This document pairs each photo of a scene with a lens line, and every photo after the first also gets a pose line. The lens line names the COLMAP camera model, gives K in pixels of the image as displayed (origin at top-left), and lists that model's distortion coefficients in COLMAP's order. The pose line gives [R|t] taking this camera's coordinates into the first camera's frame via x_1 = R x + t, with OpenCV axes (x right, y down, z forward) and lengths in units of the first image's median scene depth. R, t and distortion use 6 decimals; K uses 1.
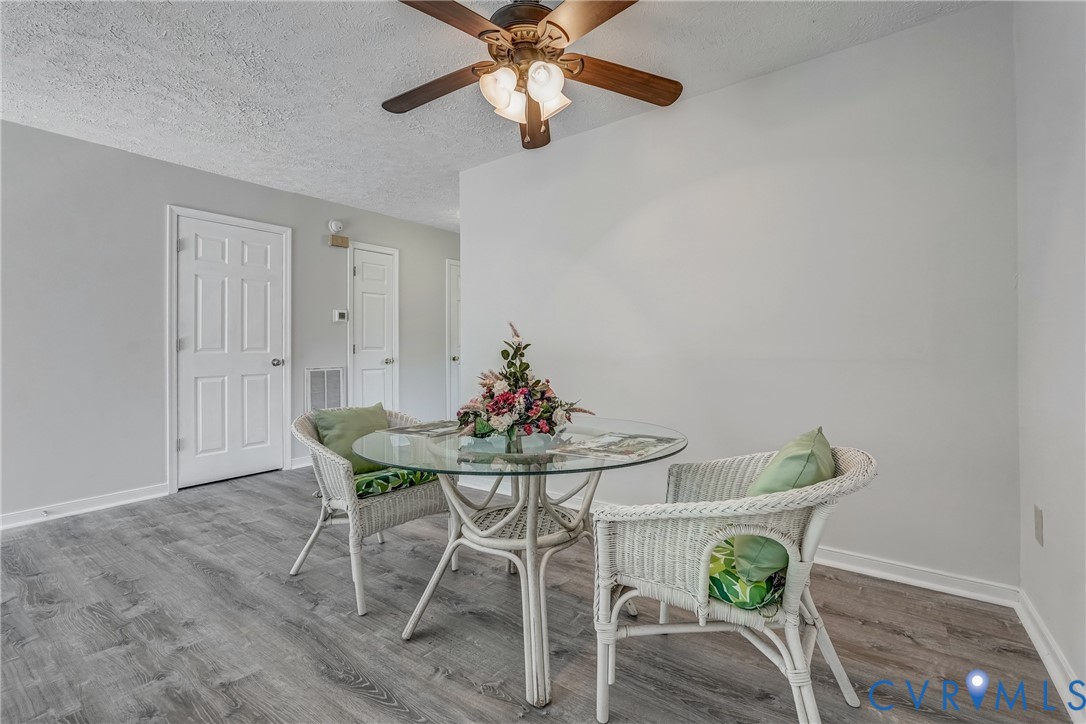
lens RADIAL K [[480.6, 0, 544.6], [0, 480.6, 339.3], [0, 0, 1]] dist [-0.000516, 0.000449]
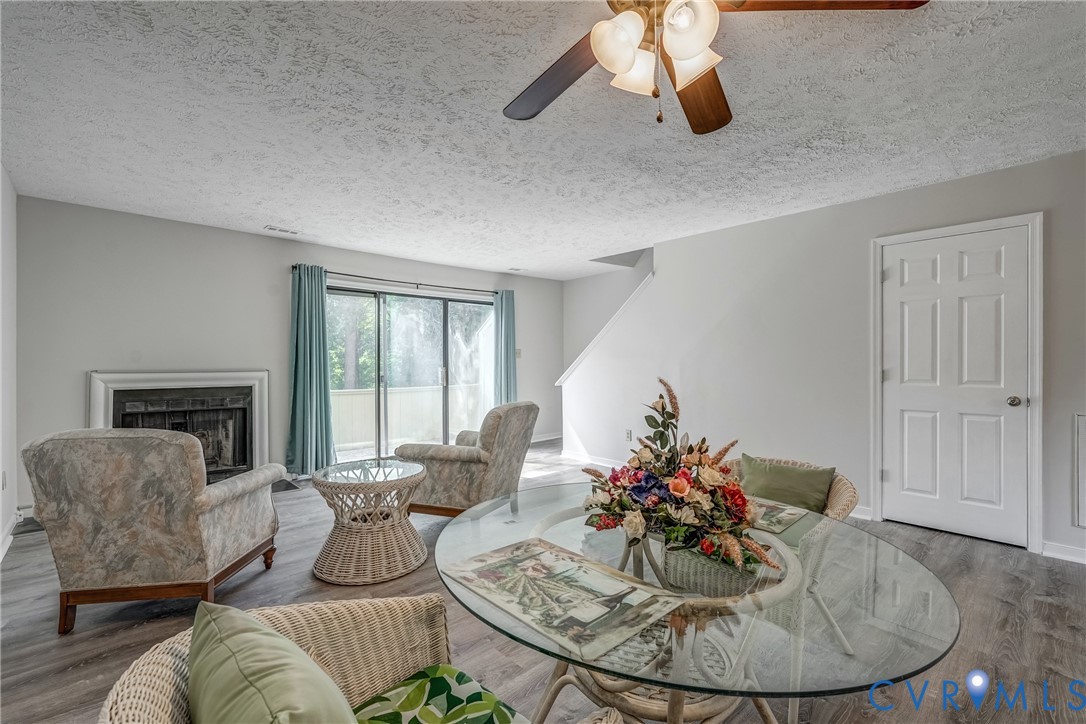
lens RADIAL K [[480.0, 0, 545.6], [0, 480.0, 352.4], [0, 0, 1]] dist [-0.018267, 0.000105]
pose [[-0.197404, -0.011606, -0.980253, 0.363089], [0.018771, 0.999702, -0.015616, -0.035528], [0.980142, -0.021483, -0.197127, 0.524542]]
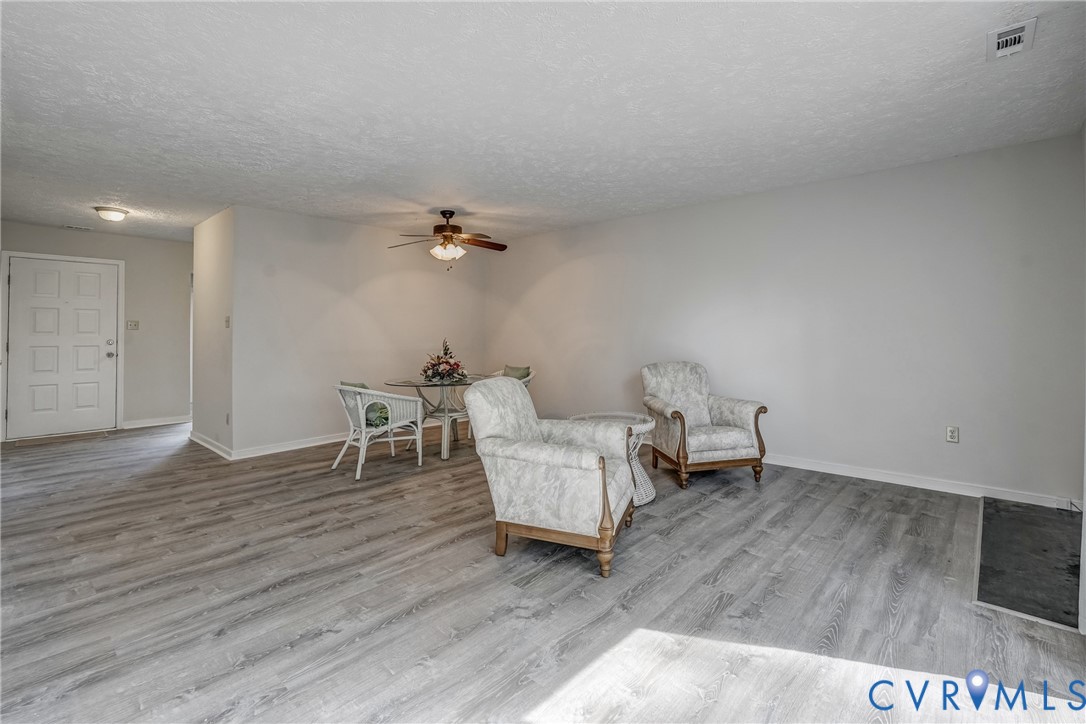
lens RADIAL K [[492.1, 0, 541.5], [0, 492.1, 332.2], [0, 0, 1]] dist [-0.002212, -0.016250]
pose [[0.121346, 0.010871, 0.992551, -1.446622], [-0.012777, 0.999874, -0.009389, -0.022442], [-0.992528, -0.011543, 0.121470, 0.087829]]
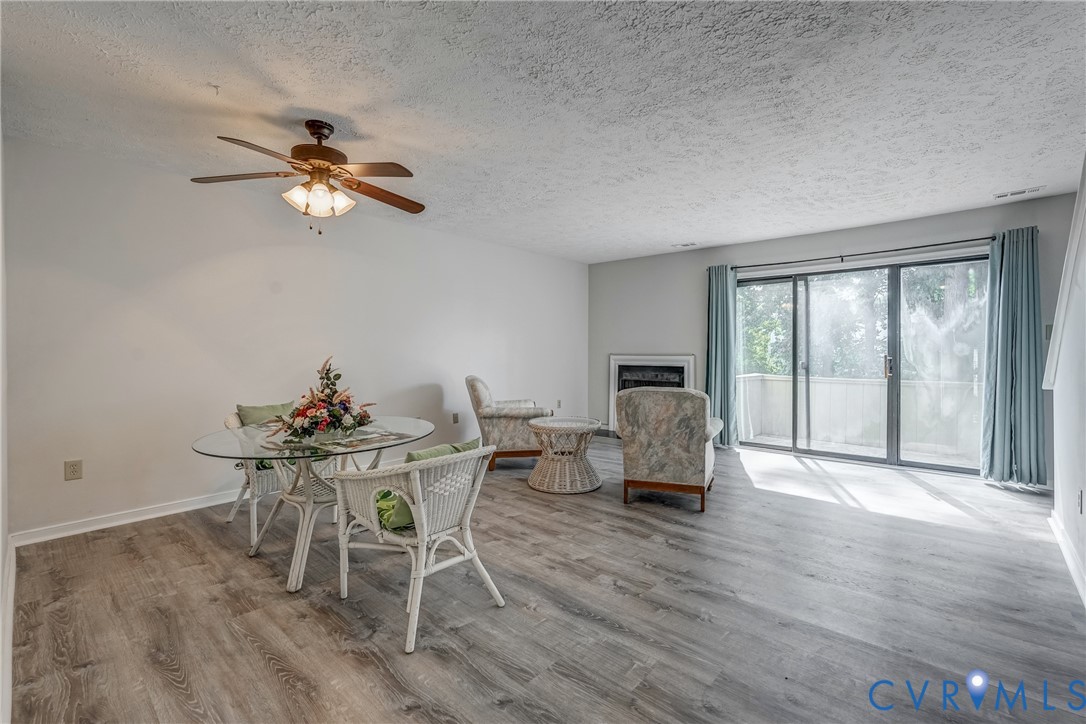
lens RADIAL K [[481.3, 0, 553.4], [0, 481.3, 361.5], [0, 0, 1]] dist [-0.020147, -0.000189]
pose [[-0.995574, 0.007575, 0.093676, -0.474832], [0.008121, 0.999952, 0.005439, -0.009893], [-0.093630, 0.006176, -0.995588, 1.287032]]
